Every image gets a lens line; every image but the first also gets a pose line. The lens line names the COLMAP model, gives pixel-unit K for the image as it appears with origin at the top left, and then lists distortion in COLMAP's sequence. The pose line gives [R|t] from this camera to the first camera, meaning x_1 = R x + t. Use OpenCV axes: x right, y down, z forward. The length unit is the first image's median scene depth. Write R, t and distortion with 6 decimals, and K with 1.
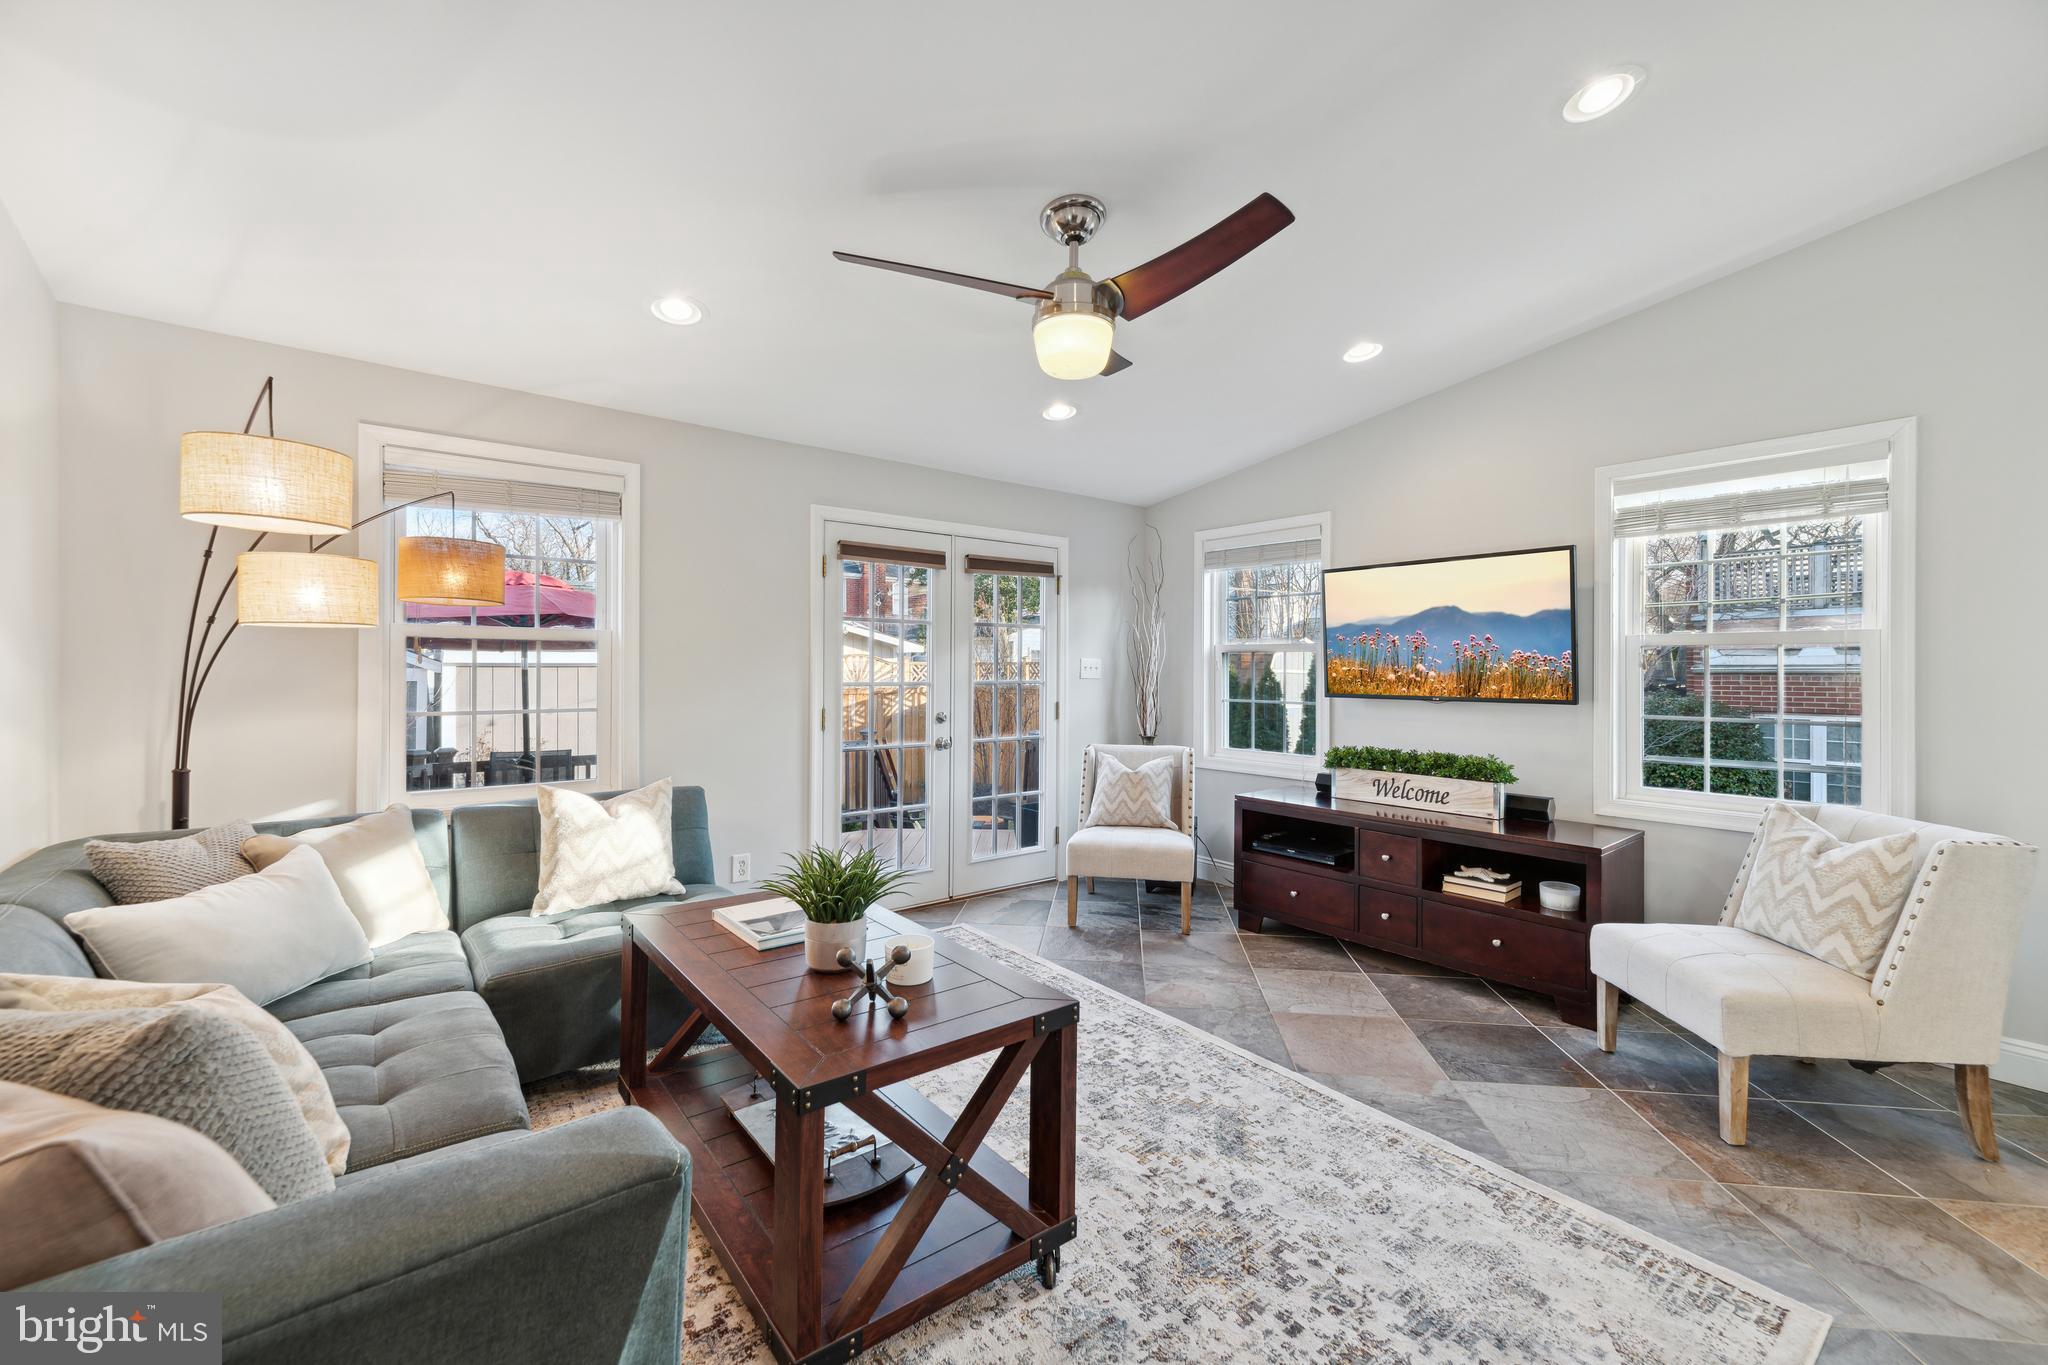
lens RADIAL K [[841.3, 0, 1008.4], [0, 841.3, 660.4], [0, 0, 1]] dist [-0.004519, 0.001705]
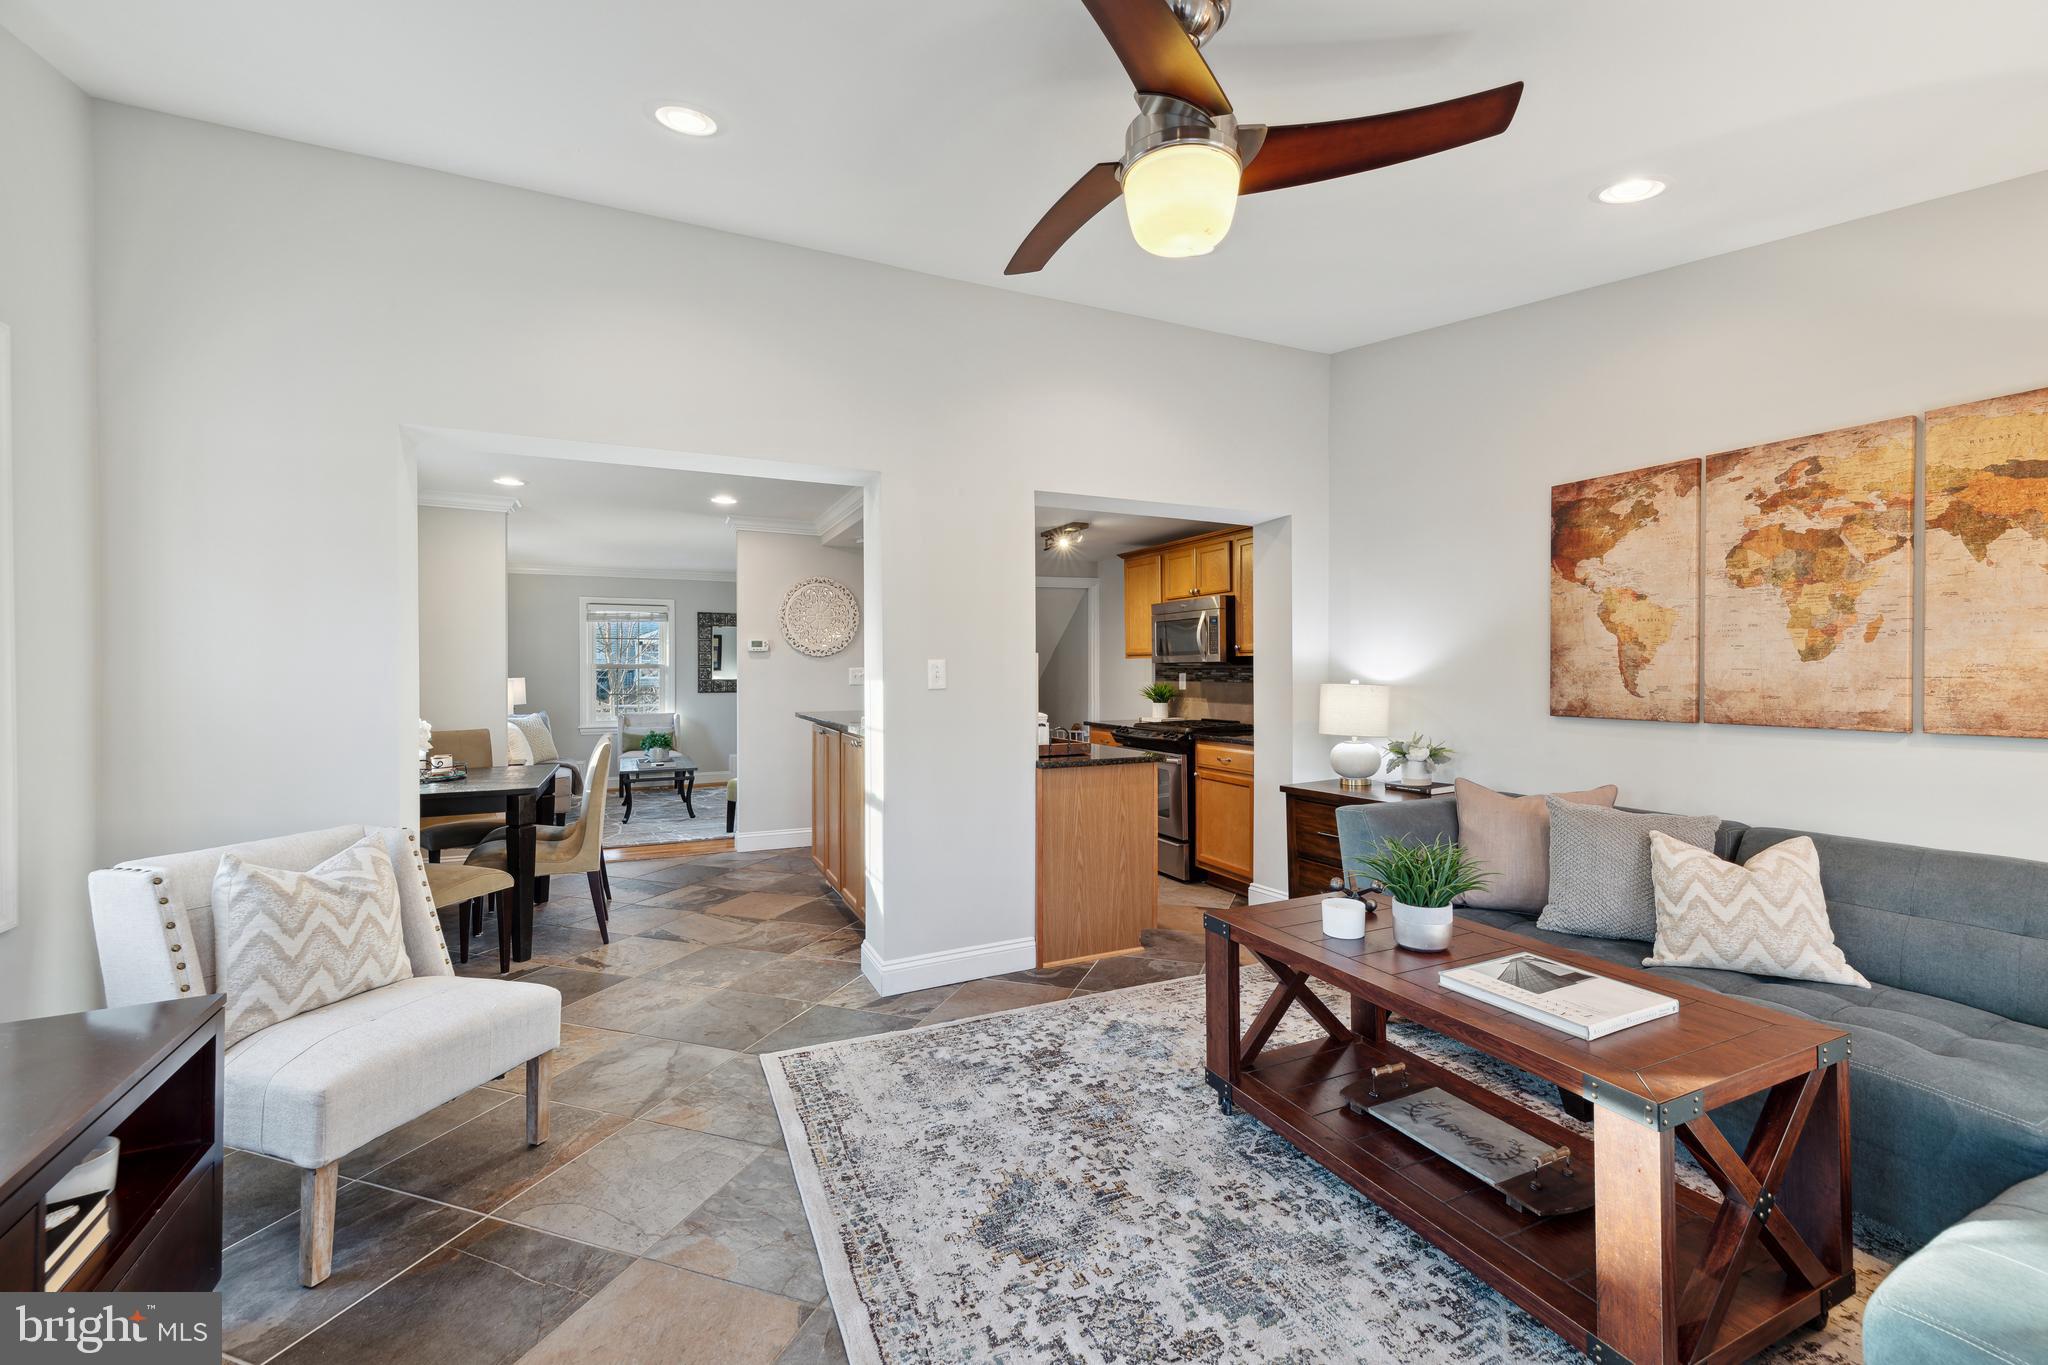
lens RADIAL K [[841.3, 0, 1051.7], [0, 841.3, 680.5], [0, 0, 1]] dist [-0.004519, 0.001705]
pose [[-0.983186, -0.000281, 0.182606, 0.142004], [0.001247, 0.999965, 0.008250, 0.024898], [-0.182602, 0.008339, -0.983152, 4.287480]]
